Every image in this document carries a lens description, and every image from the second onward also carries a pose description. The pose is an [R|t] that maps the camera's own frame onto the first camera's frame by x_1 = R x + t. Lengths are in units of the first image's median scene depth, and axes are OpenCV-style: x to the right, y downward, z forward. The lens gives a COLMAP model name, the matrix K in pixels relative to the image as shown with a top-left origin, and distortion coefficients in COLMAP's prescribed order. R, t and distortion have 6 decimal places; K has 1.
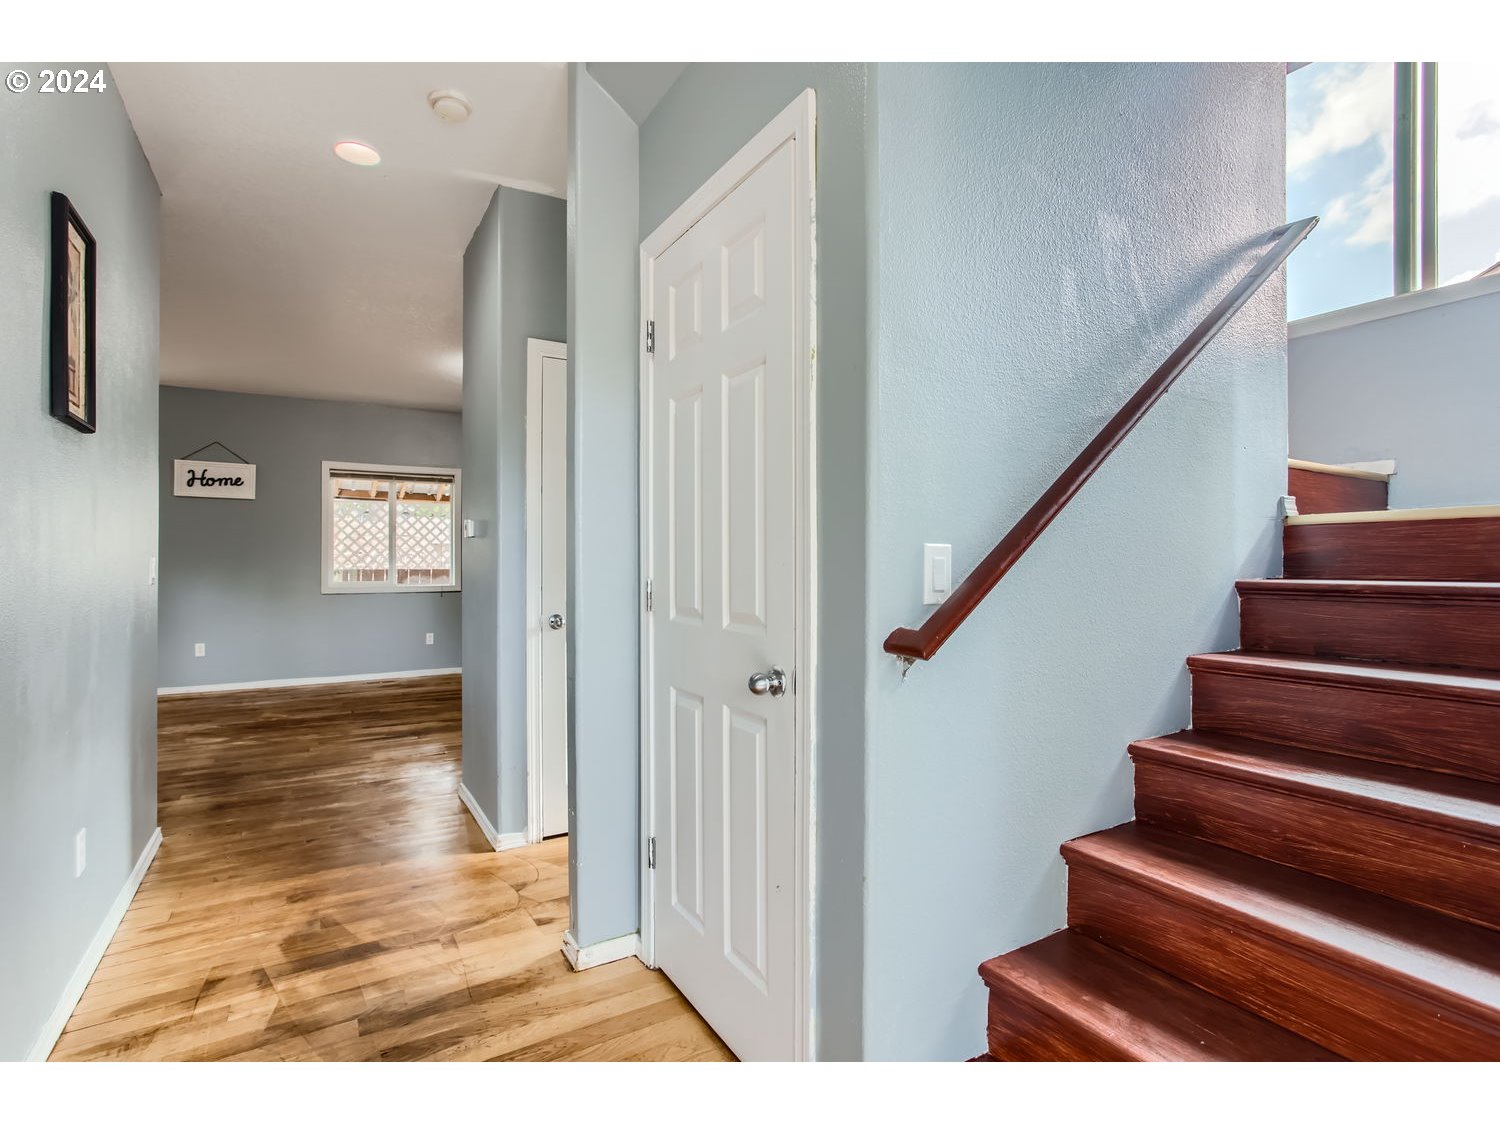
lens RADIAL K [[731.2, 0, 744.4], [0, 731.2, 565.0], [0, 0, 1]] dist [-0.027422, 0.014724]
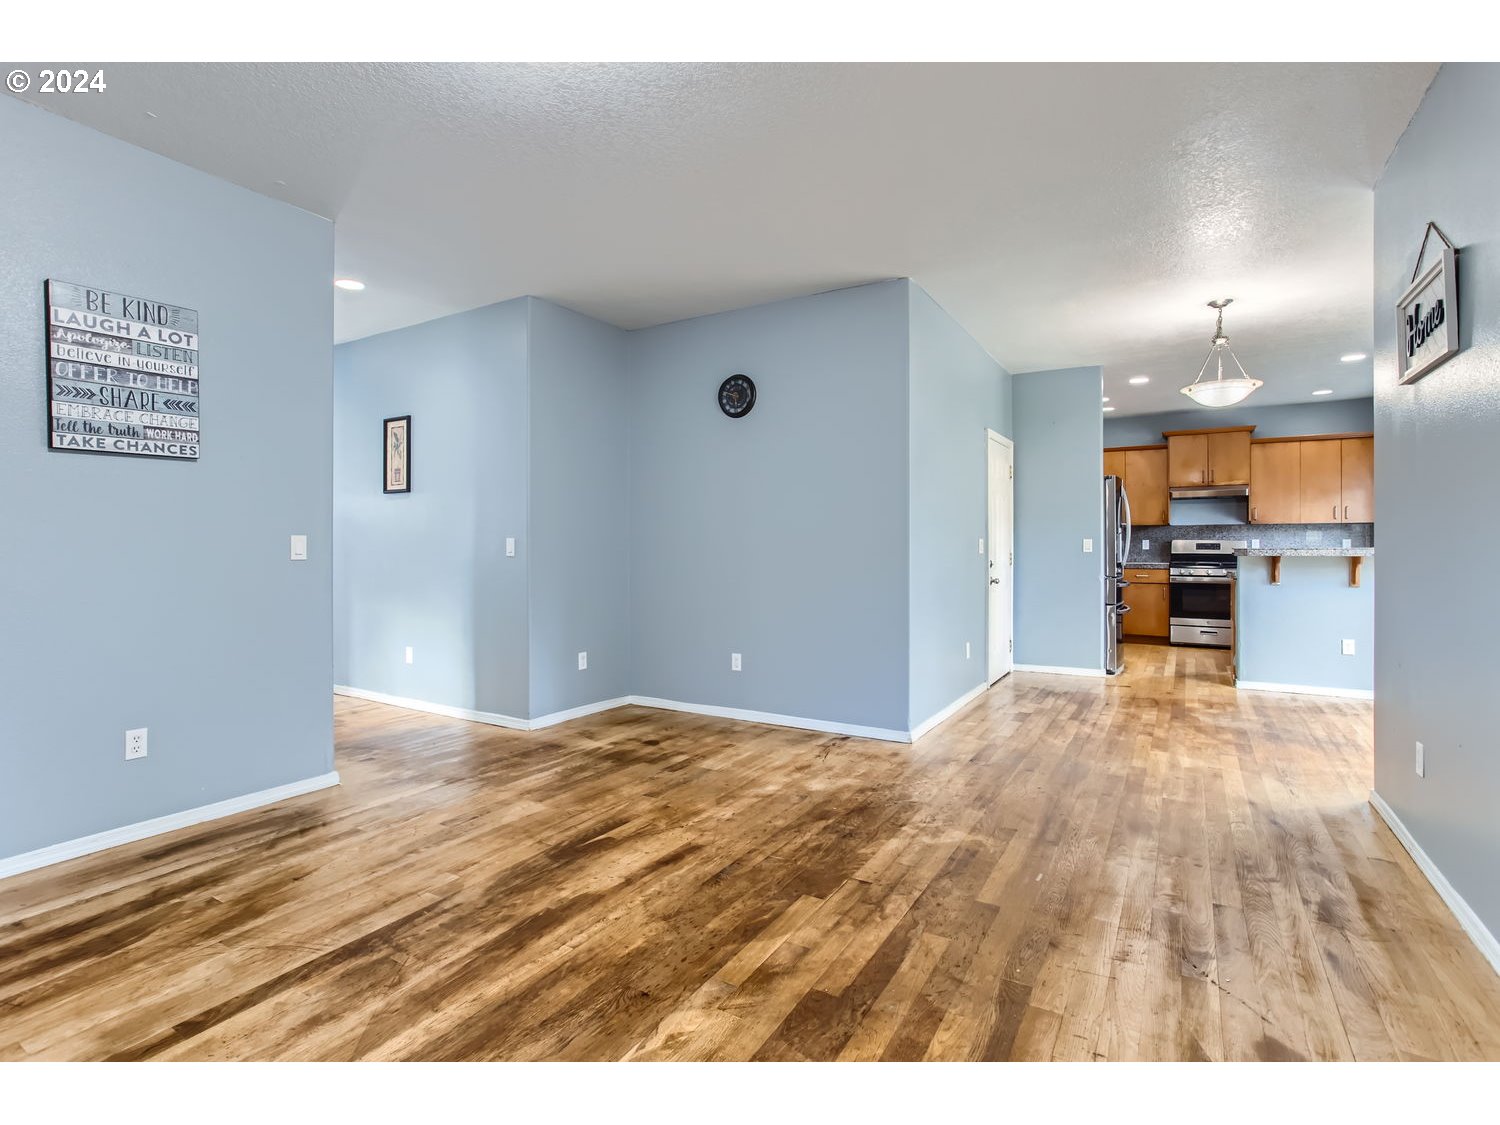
lens RADIAL K [[731.2, 0, 732.2], [0, 731.2, 536.3], [0, 0, 1]] dist [-0.027422, 0.014724]
pose [[-0.898238, -0.004412, -0.439486, -0.224602], [-0.000051, 0.999951, -0.009934, 0.000118], [0.439508, -0.008901, -0.898194, 1.078690]]
